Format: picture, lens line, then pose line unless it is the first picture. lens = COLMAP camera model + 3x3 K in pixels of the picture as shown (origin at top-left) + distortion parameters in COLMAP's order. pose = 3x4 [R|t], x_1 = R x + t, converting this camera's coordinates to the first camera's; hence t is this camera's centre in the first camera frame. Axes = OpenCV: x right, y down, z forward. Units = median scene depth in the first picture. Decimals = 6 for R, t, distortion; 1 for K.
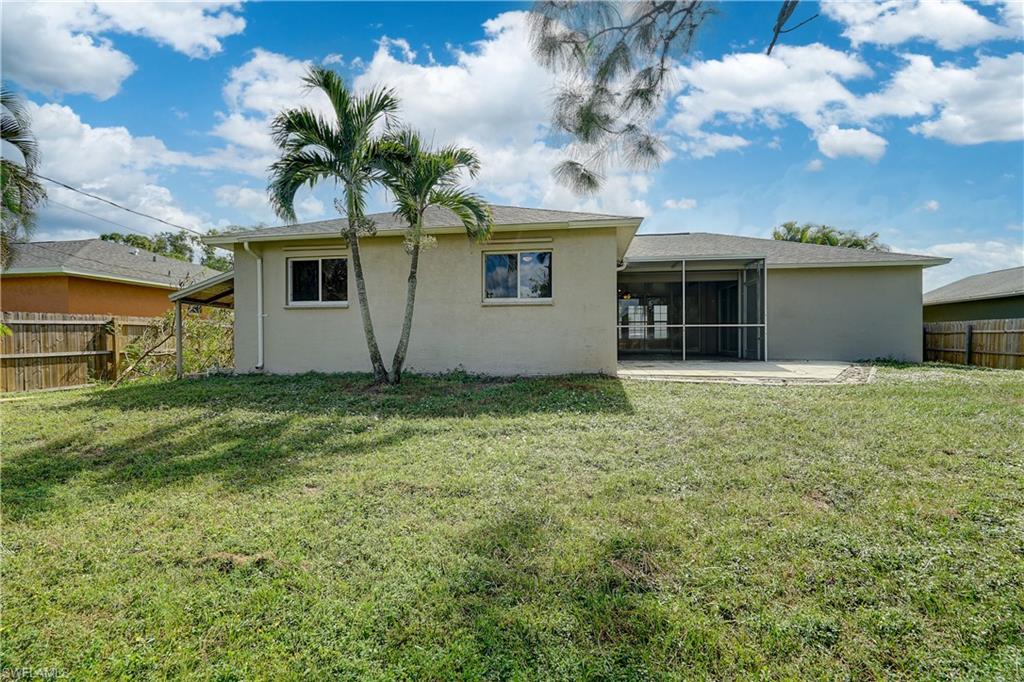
lens RADIAL K [[481.1, 0, 512.0], [0, 481.1, 341.0], [0, 0, 1]] dist [-0.000363, 0.000288]
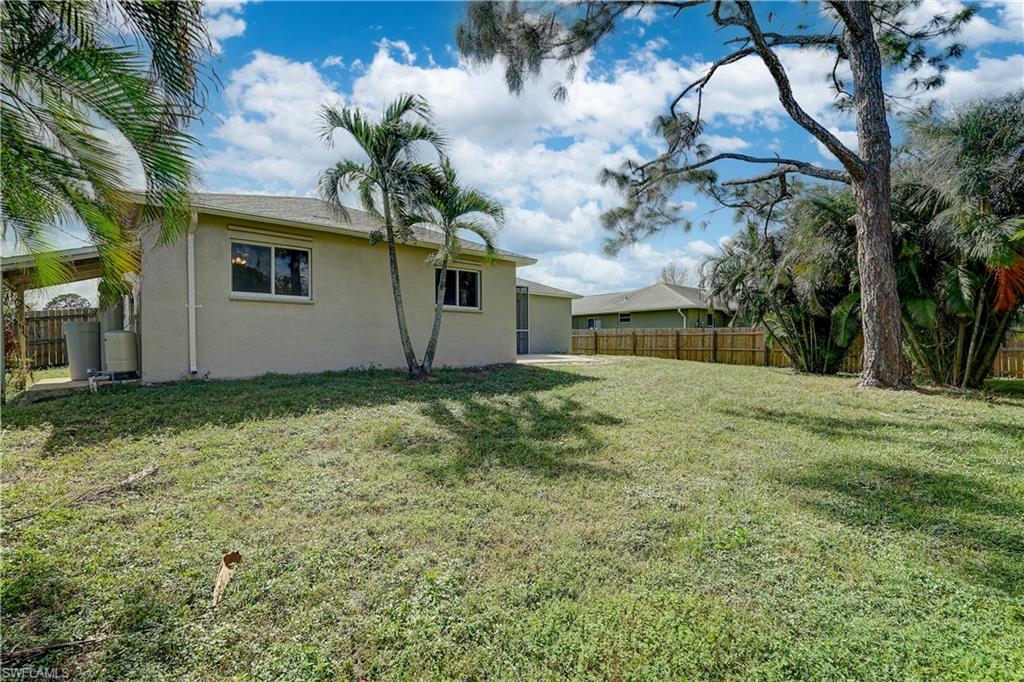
lens RADIAL K [[458.6, 0, 509.5], [0, 458.6, 346.5], [0, 0, 1]] dist [-0.008698, 0.003474]
pose [[0.643346, -0.005411, 0.765556, -0.764432], [-0.005459, 0.999917, 0.011656, 0.001728], [-0.765556, -0.011678, 0.643264, 0.123705]]
